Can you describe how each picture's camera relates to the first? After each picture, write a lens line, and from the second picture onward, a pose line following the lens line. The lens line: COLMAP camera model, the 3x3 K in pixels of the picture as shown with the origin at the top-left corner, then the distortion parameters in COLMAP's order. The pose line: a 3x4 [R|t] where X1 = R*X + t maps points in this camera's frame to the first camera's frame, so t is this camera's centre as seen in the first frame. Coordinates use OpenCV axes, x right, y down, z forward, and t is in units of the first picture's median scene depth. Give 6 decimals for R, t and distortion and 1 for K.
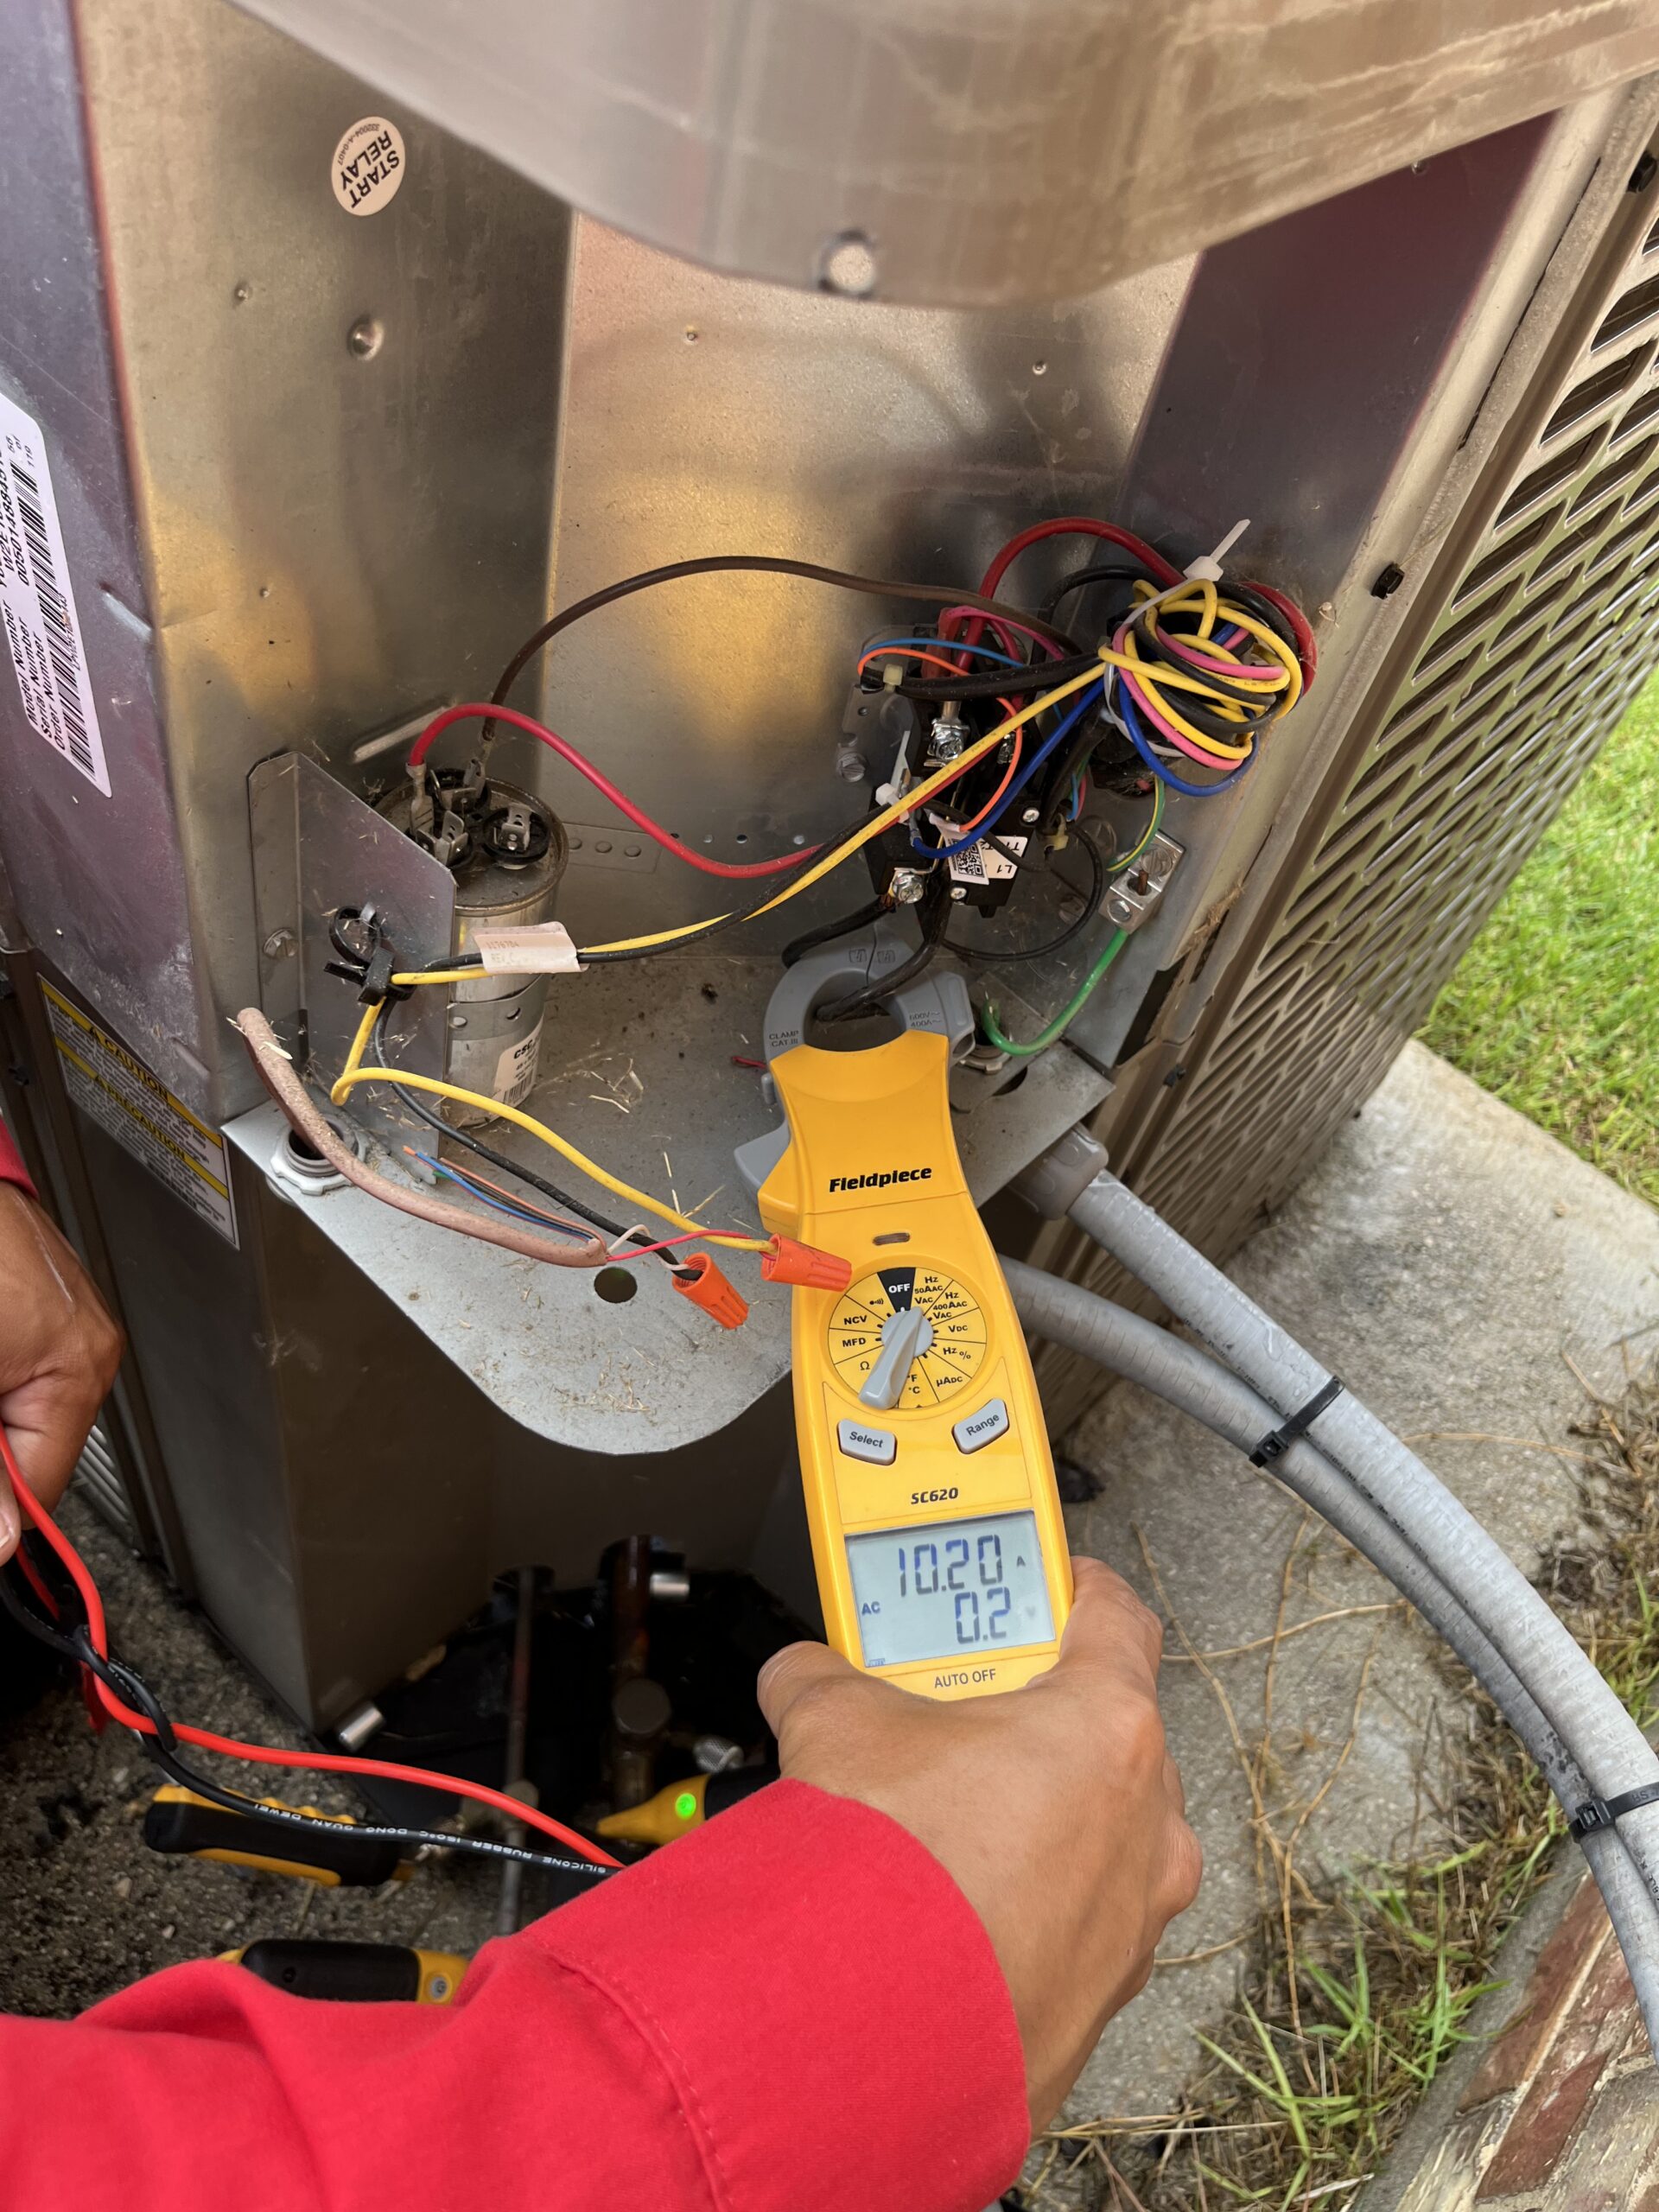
lens RADIAL K [[1754.4, 0, 829.5], [0, 1754.4, 1106.0], [0, 0, 1]] dist [0.021627, -0.055742]
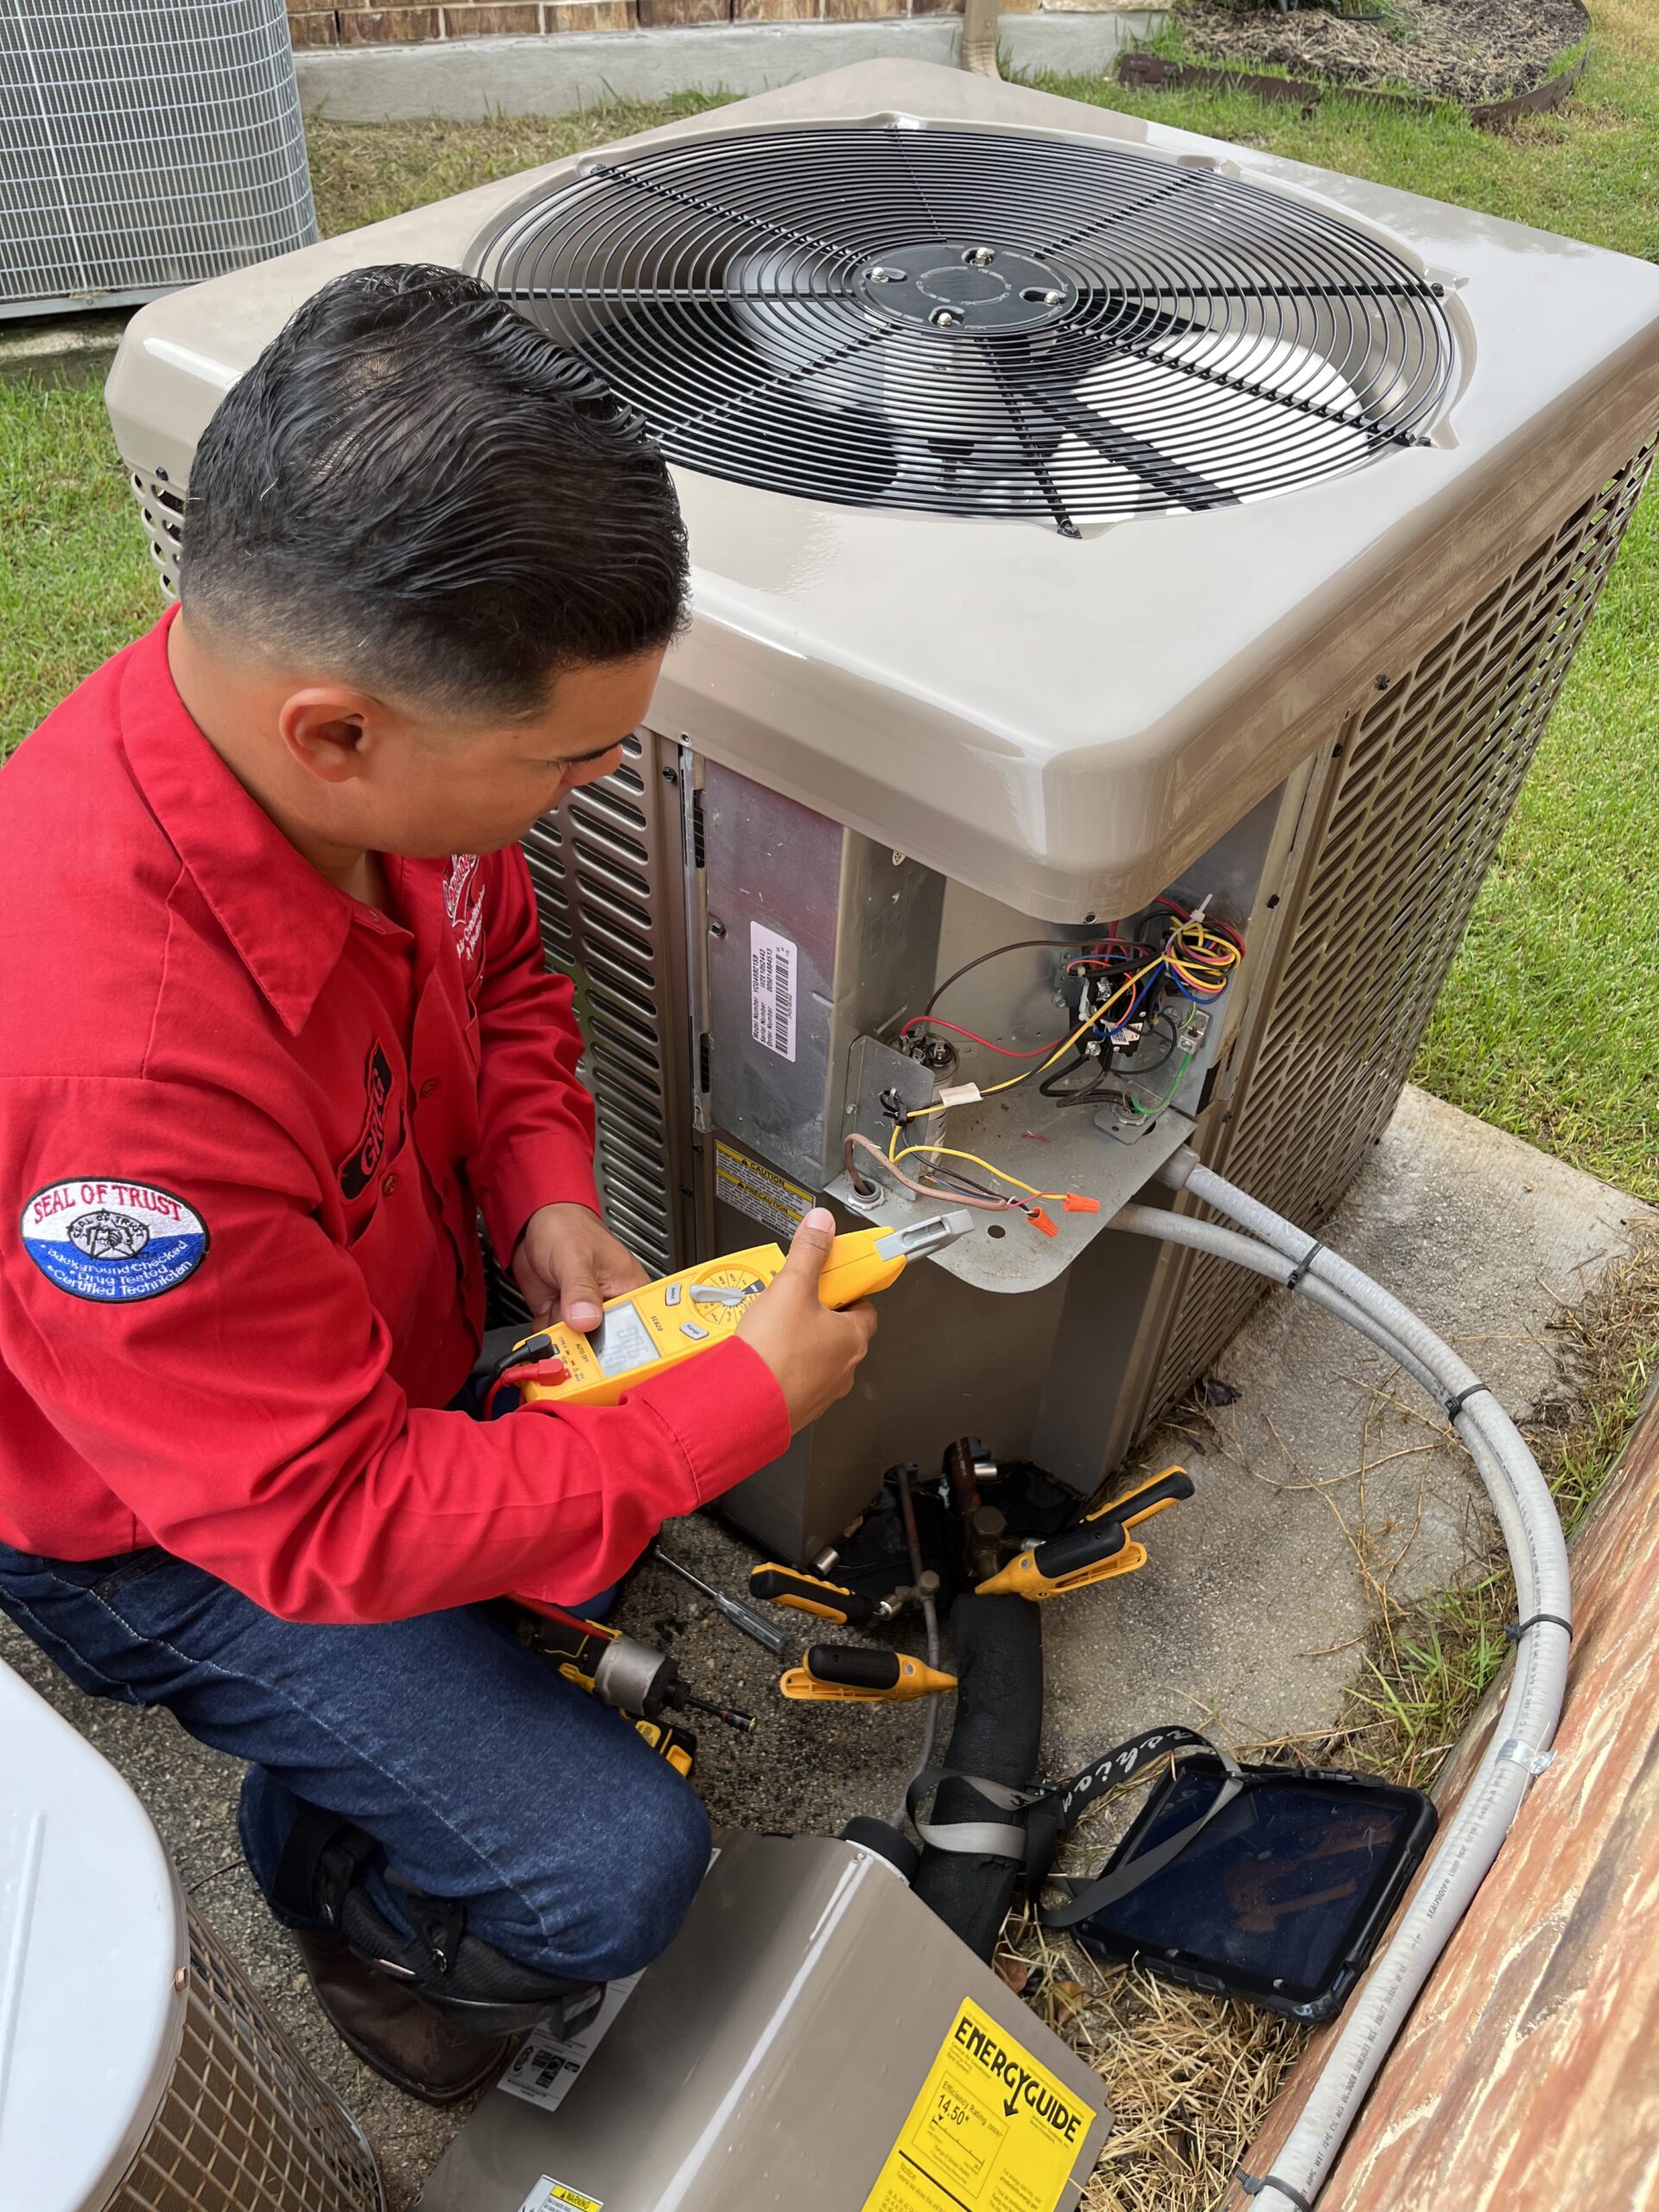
lens RADIAL K [[1754.4, 0, 829.5], [0, 1754.4, 1106.0], [0, 0, 1]] dist [0.021627, -0.055742]
pose [[0.988502, -0.139961, -0.057225, -0.086756], [0.134952, 0.987317, -0.083628, 0.046960], [0.068204, 0.074944, 0.994853, -0.648015]]
